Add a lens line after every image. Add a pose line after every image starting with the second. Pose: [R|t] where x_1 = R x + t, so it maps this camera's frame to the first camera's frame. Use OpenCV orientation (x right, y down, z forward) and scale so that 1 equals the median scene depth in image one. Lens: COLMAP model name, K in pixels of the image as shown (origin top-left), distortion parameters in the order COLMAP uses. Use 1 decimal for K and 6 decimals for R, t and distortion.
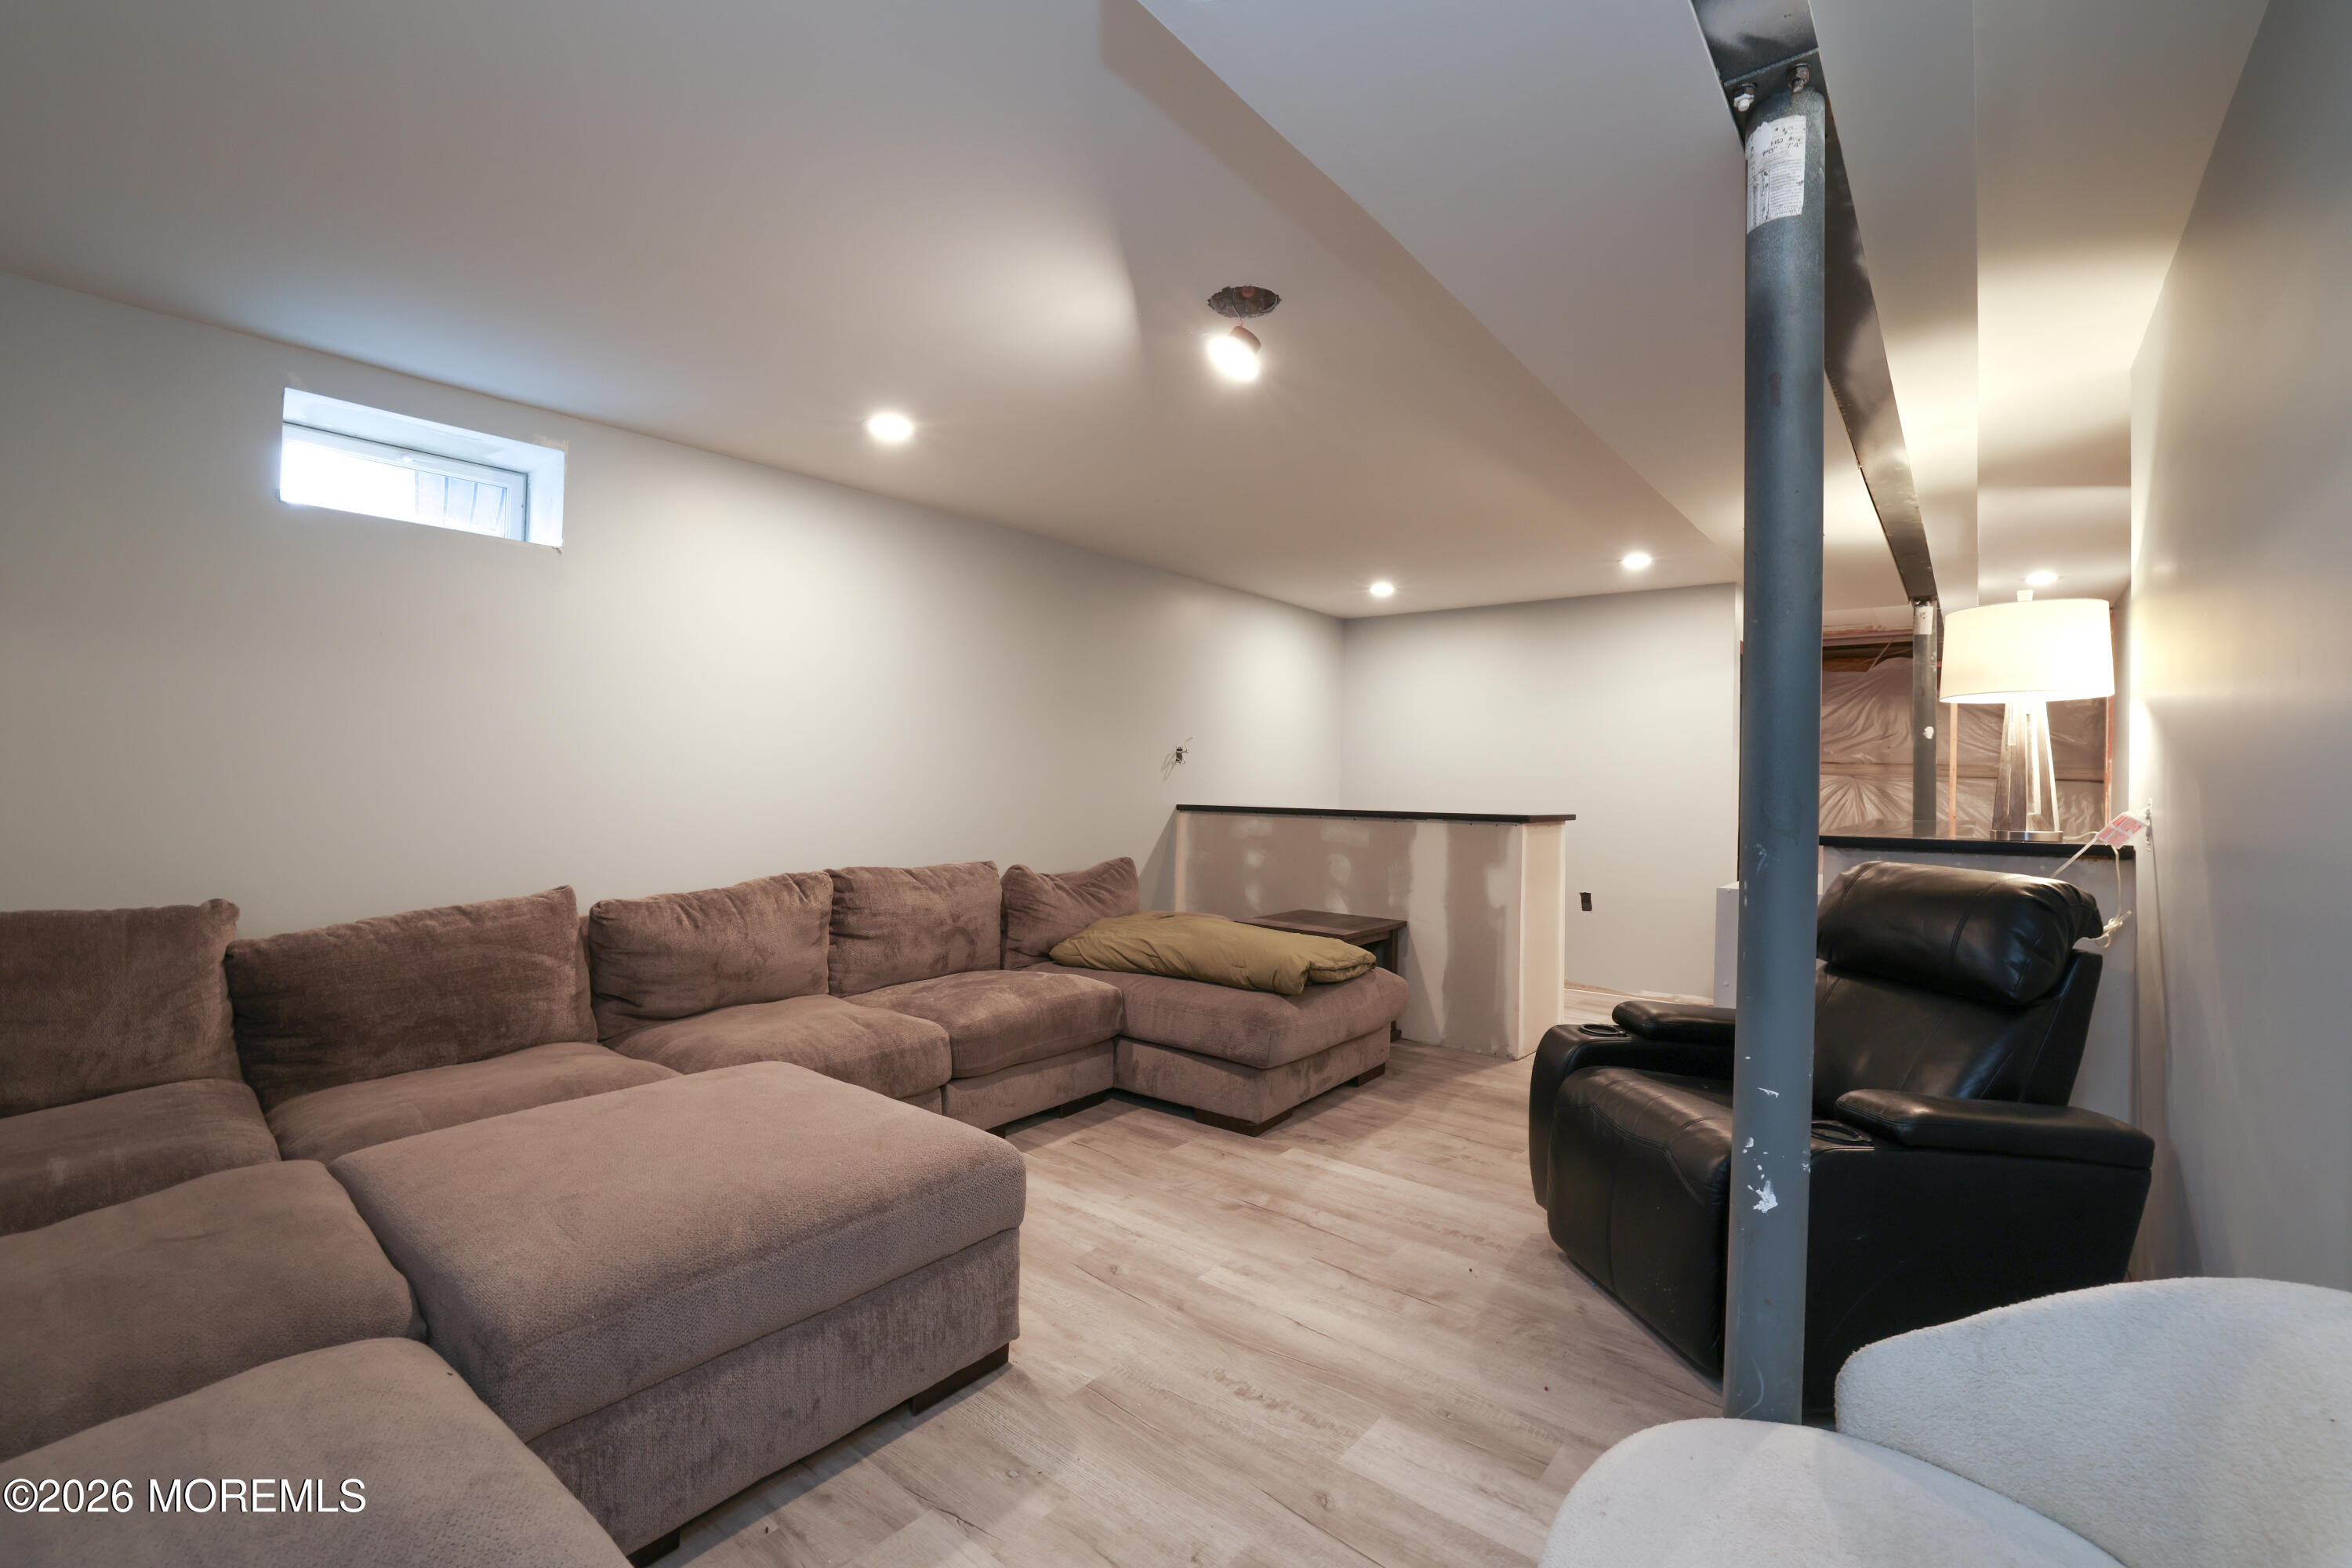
lens RADIAL K [[1012.7, 0, 1169.9], [0, 1012.7, 776.7], [0, 0, 1]] dist [-0.042504, 0.015731]
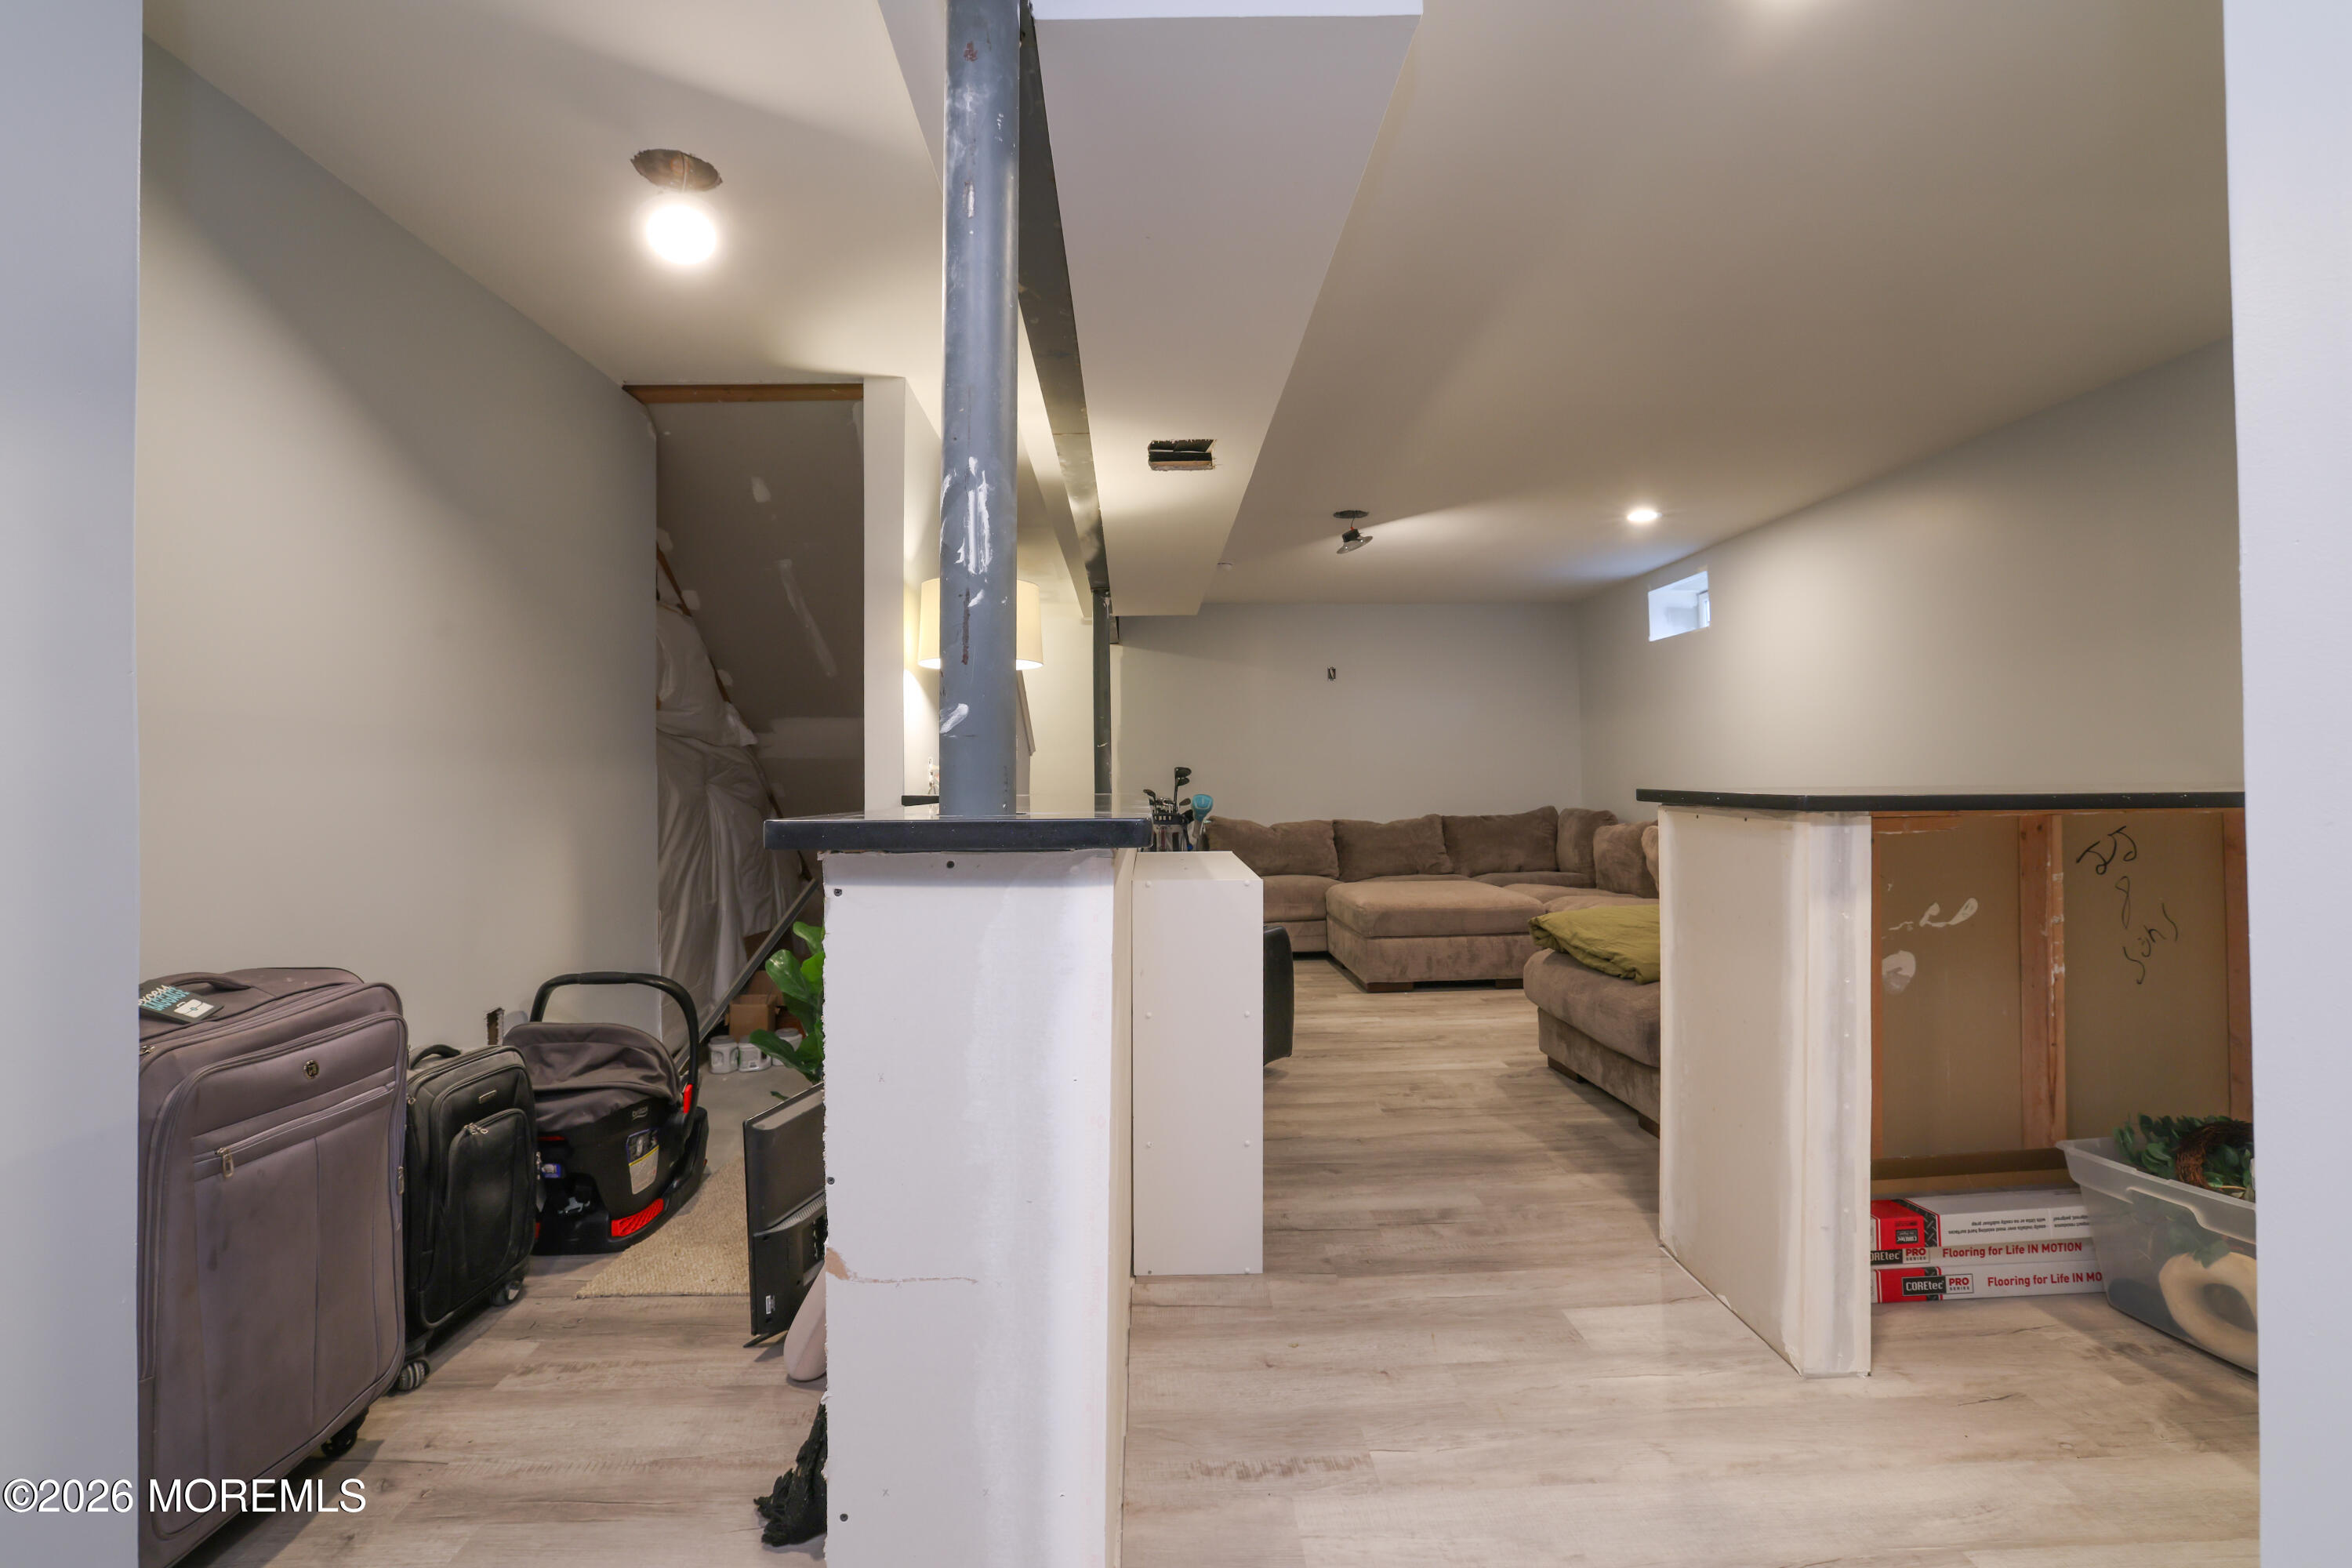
lens RADIAL K [[1012.7, 0, 1169.9], [0, 1012.7, 776.7], [0, 0, 1]] dist [-0.042504, 0.015731]
pose [[-0.755361, -0.046427, -0.653662, 1.049186], [-0.050086, 0.998660, -0.013053, 0.084338], [0.653392, 0.022879, -0.756674, 1.472455]]
